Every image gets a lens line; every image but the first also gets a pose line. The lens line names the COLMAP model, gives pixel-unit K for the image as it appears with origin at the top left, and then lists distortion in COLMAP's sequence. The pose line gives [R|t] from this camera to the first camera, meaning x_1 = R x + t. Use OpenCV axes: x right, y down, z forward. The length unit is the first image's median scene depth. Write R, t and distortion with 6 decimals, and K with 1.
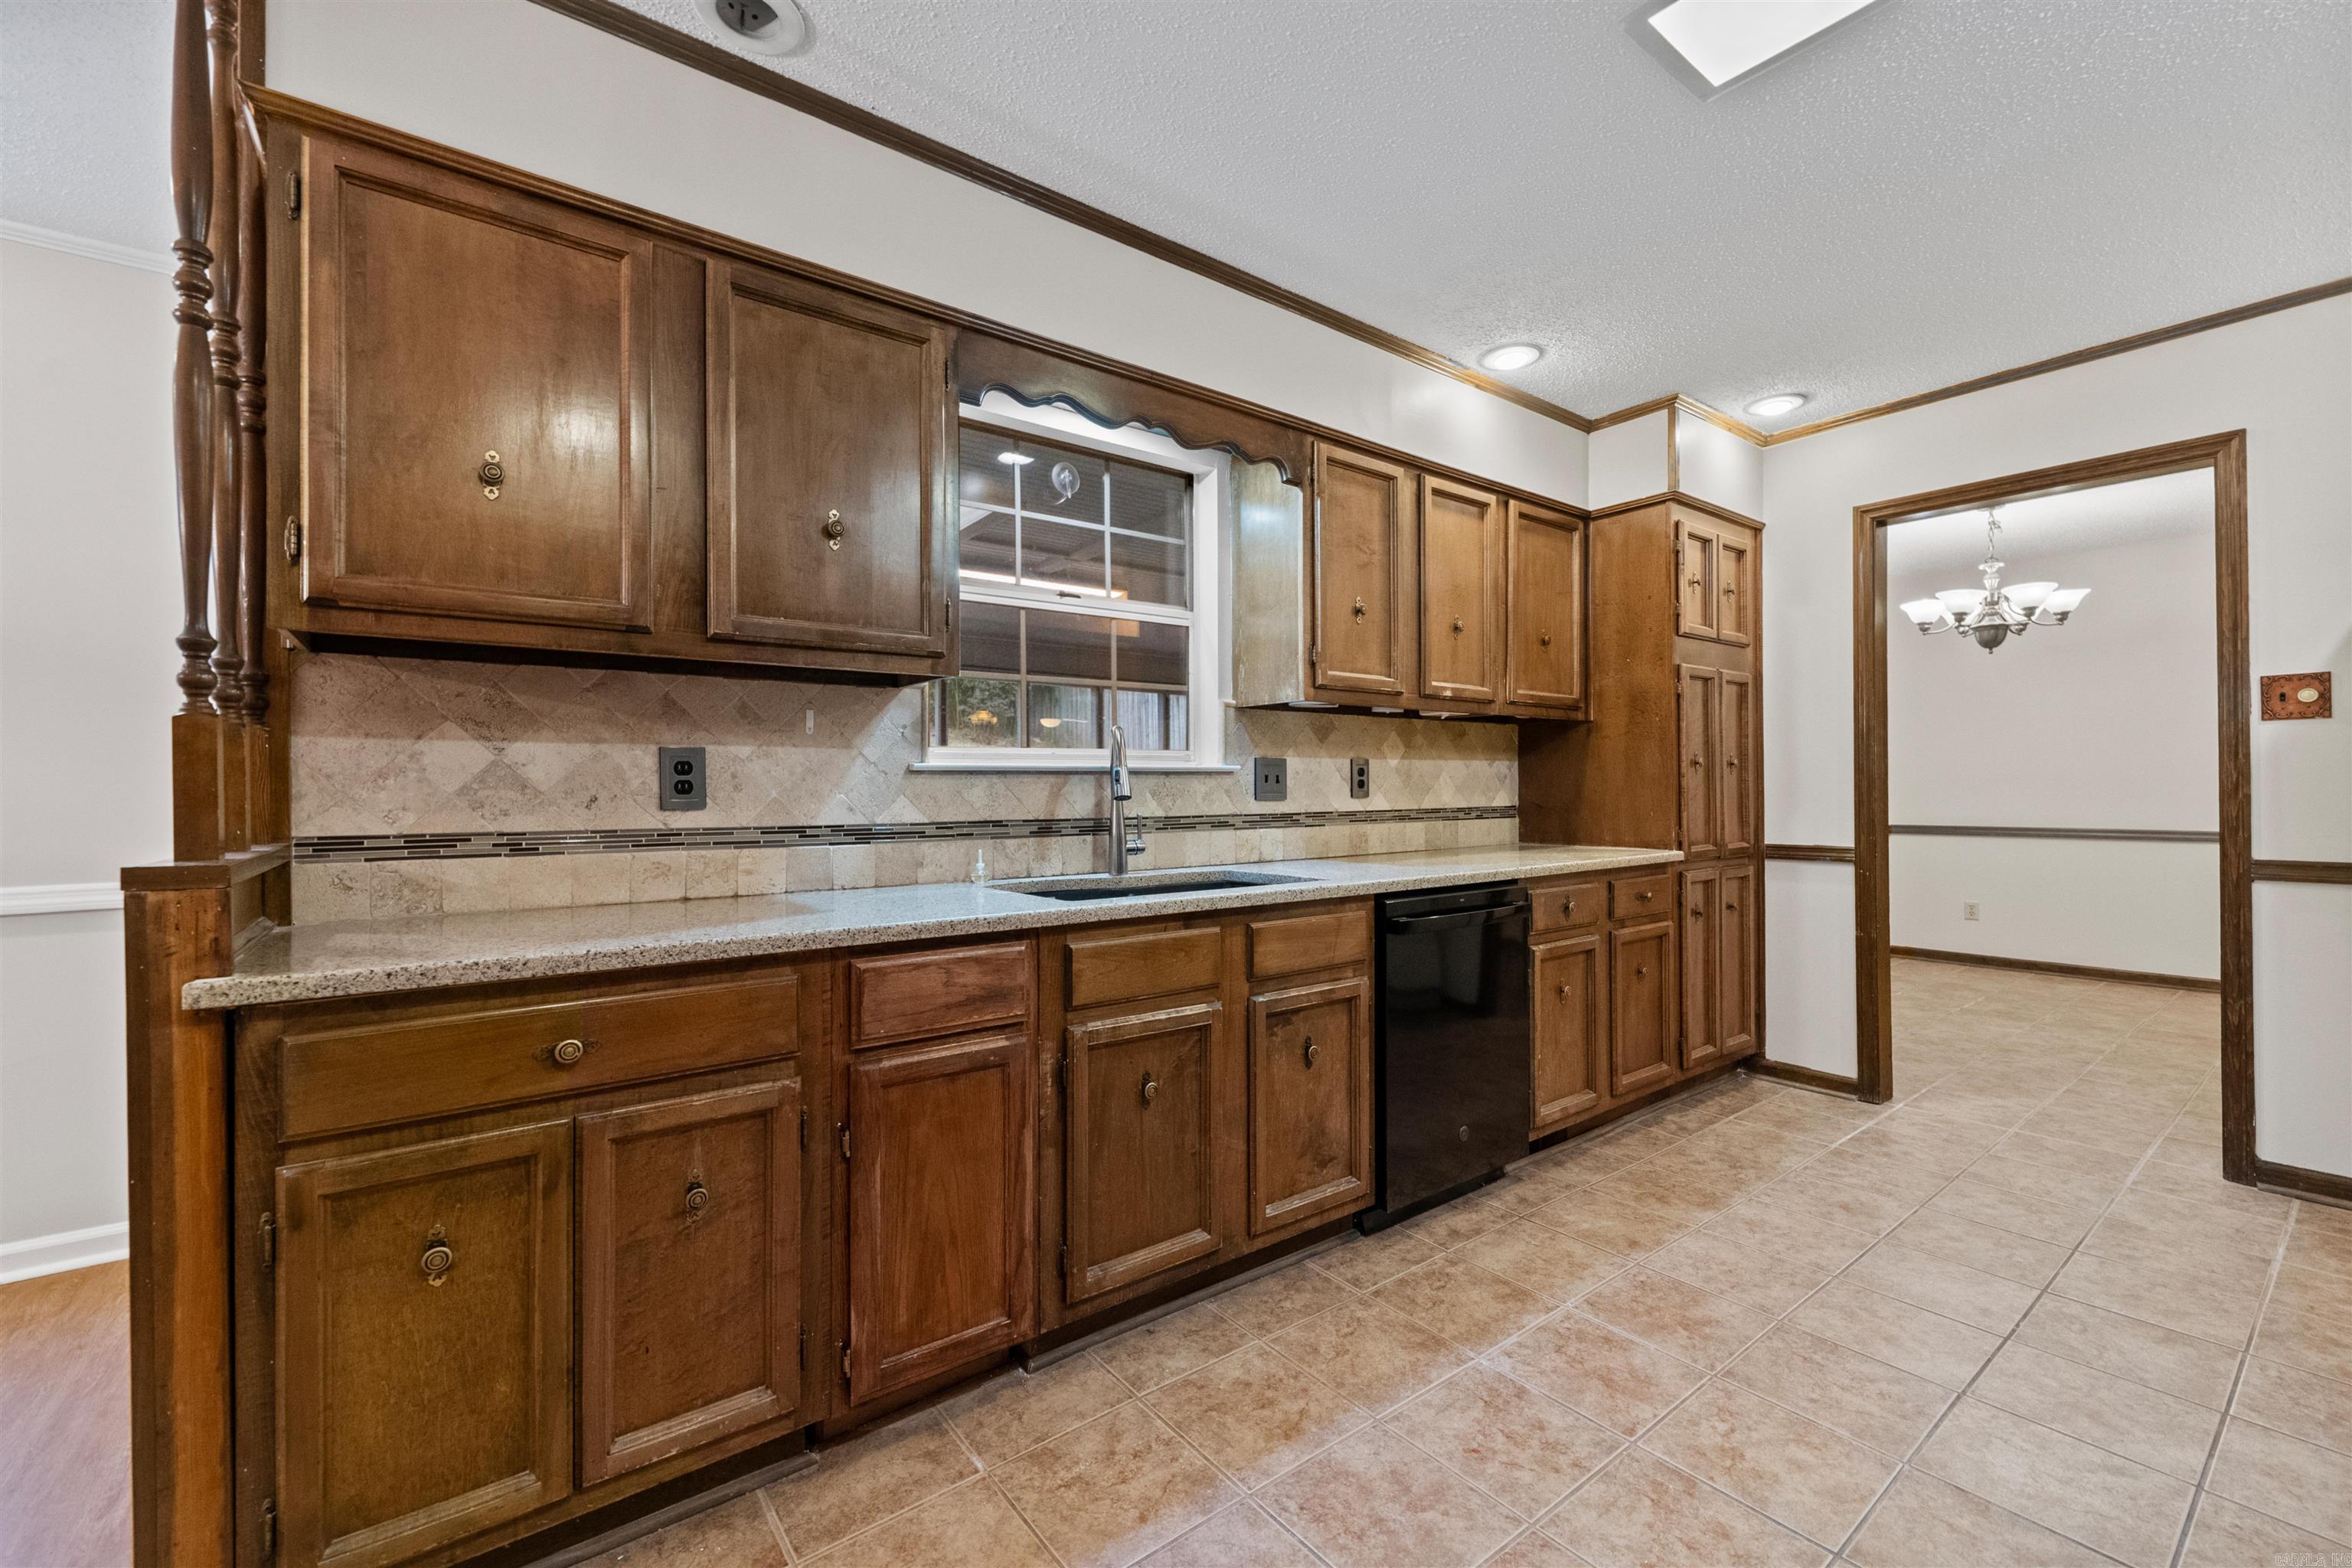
lens RADIAL K [[956.0, 0, 1165.0], [0, 956.0, 782.5], [0, 0, 1]] dist [-0.000851, -0.000767]
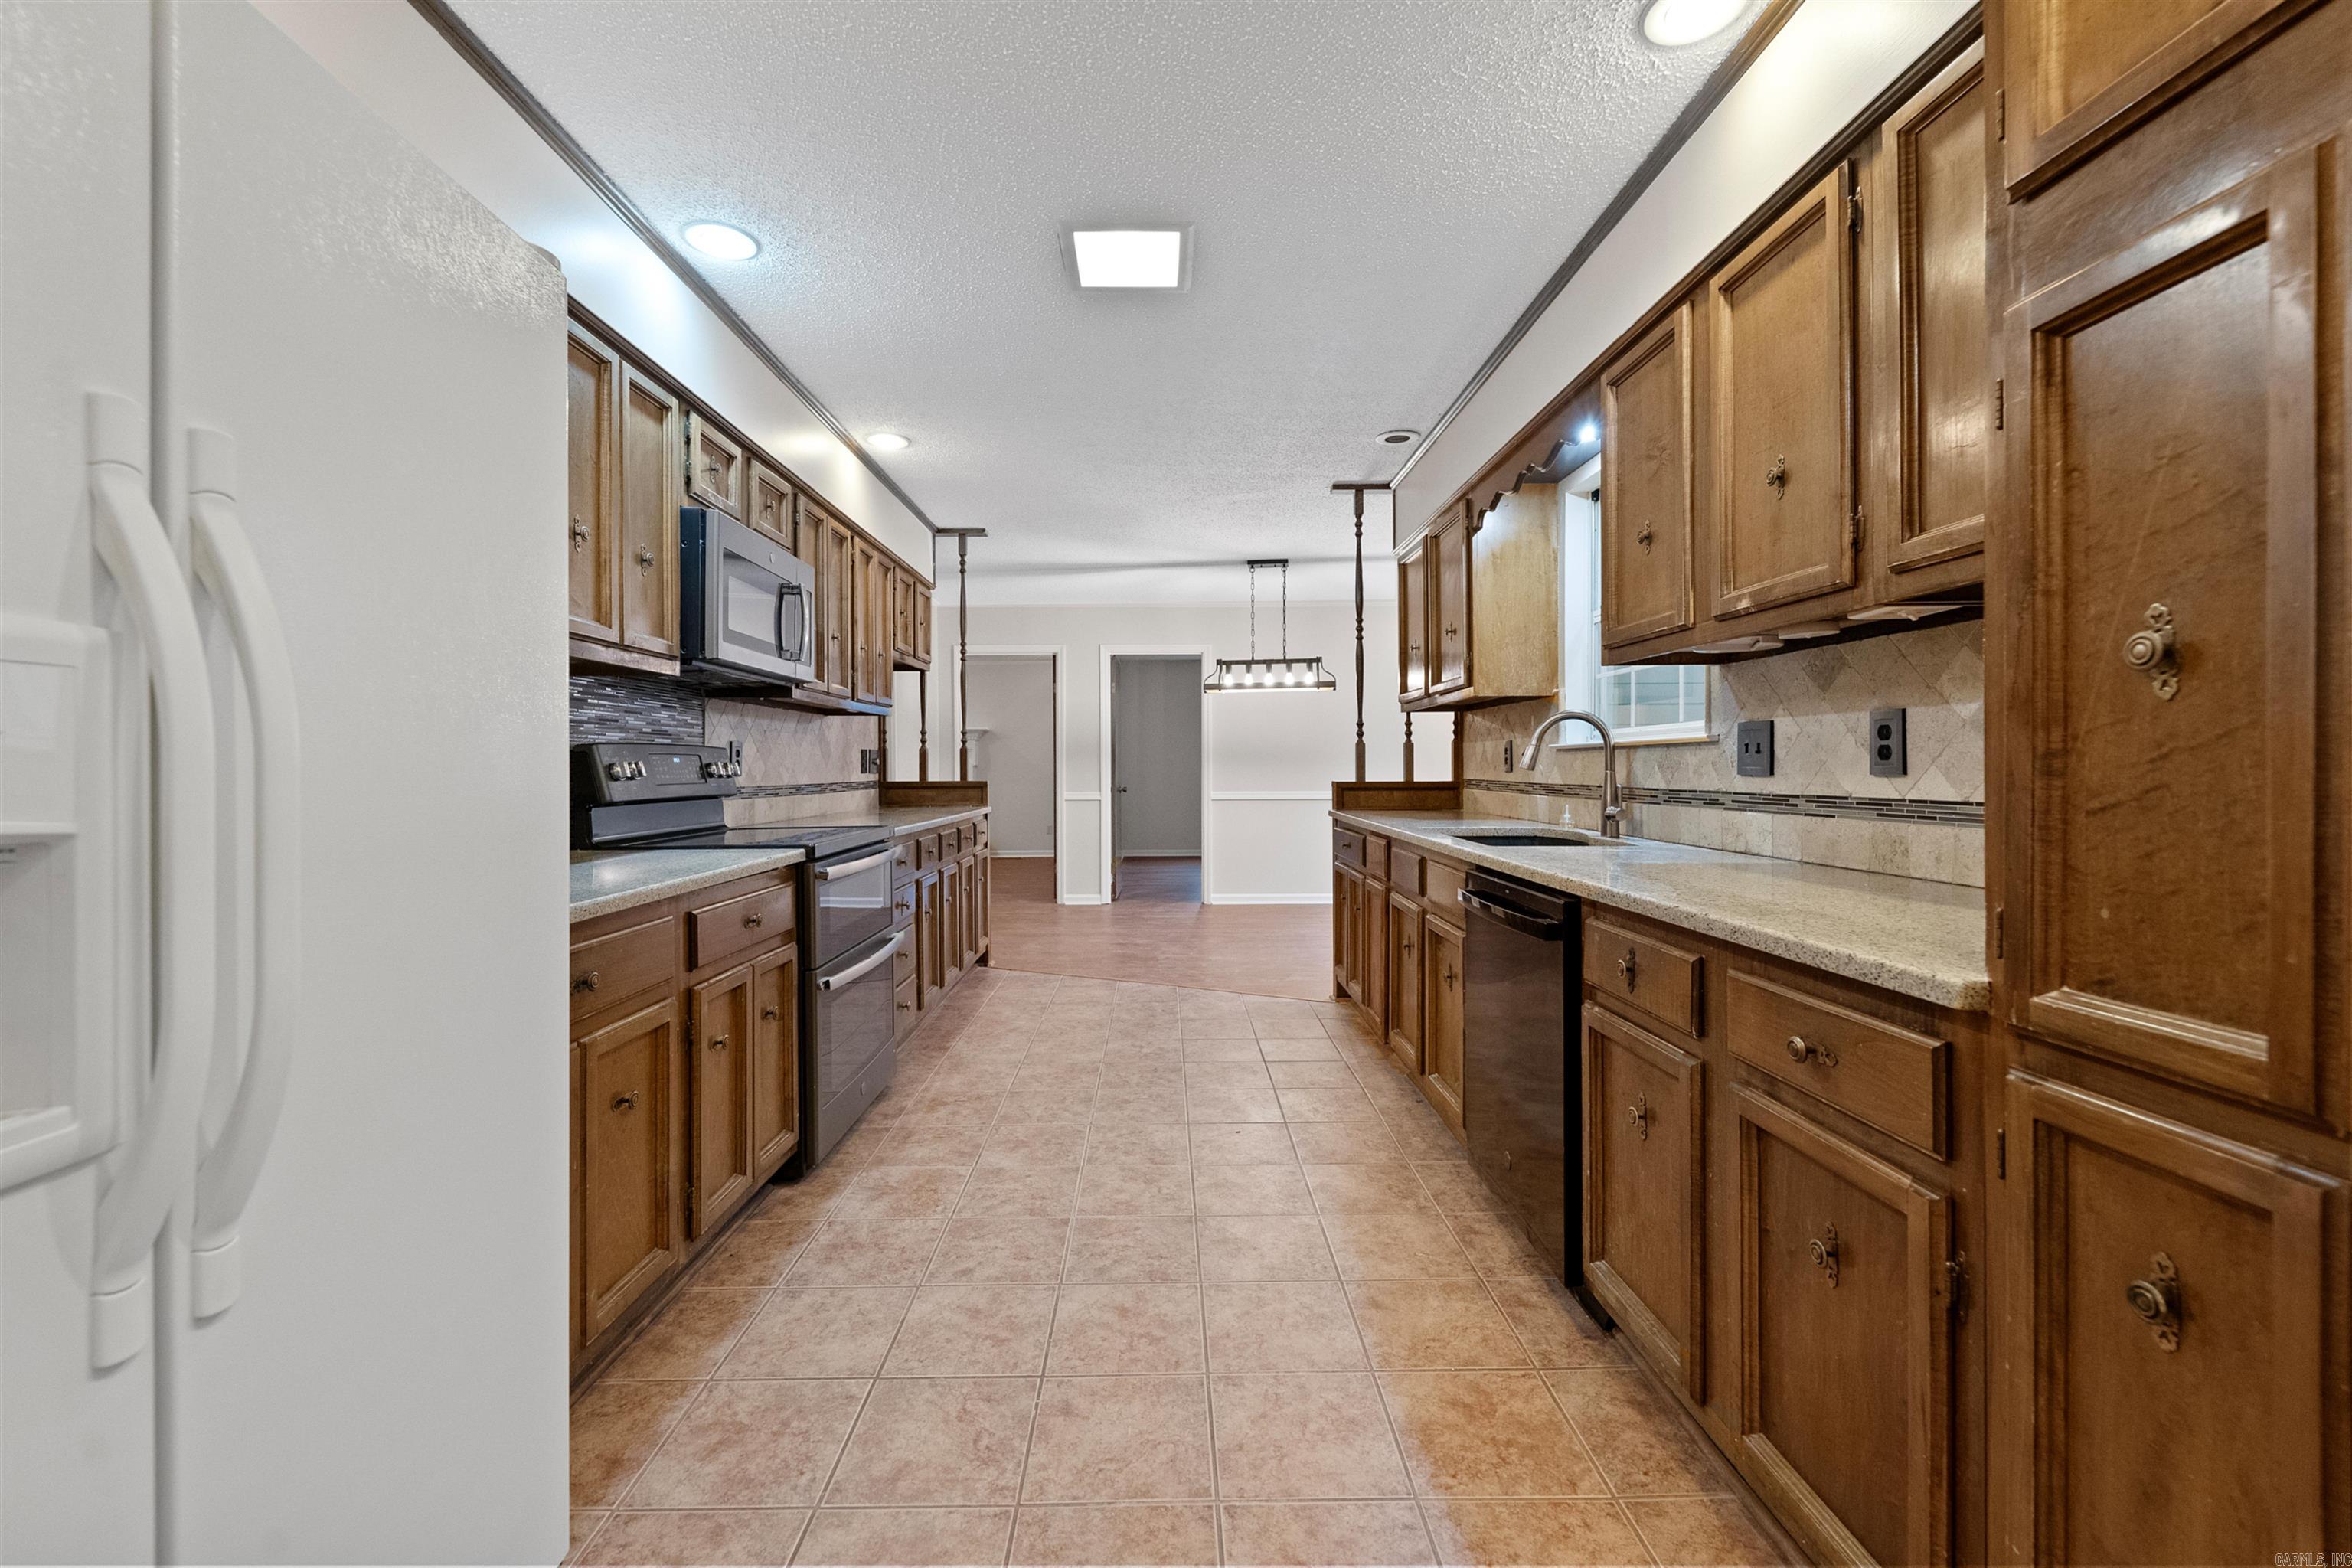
lens RADIAL K [[956.0, 0, 1178.8], [0, 956.0, 771.5], [0, 0, 1]] dist [-0.000851, -0.000767]
pose [[-0.585126, 0.012928, -0.810839, 1.111356], [0.014060, 0.999884, 0.005796, 0.004467], [0.810820, -0.008009, -0.585240, 1.187346]]
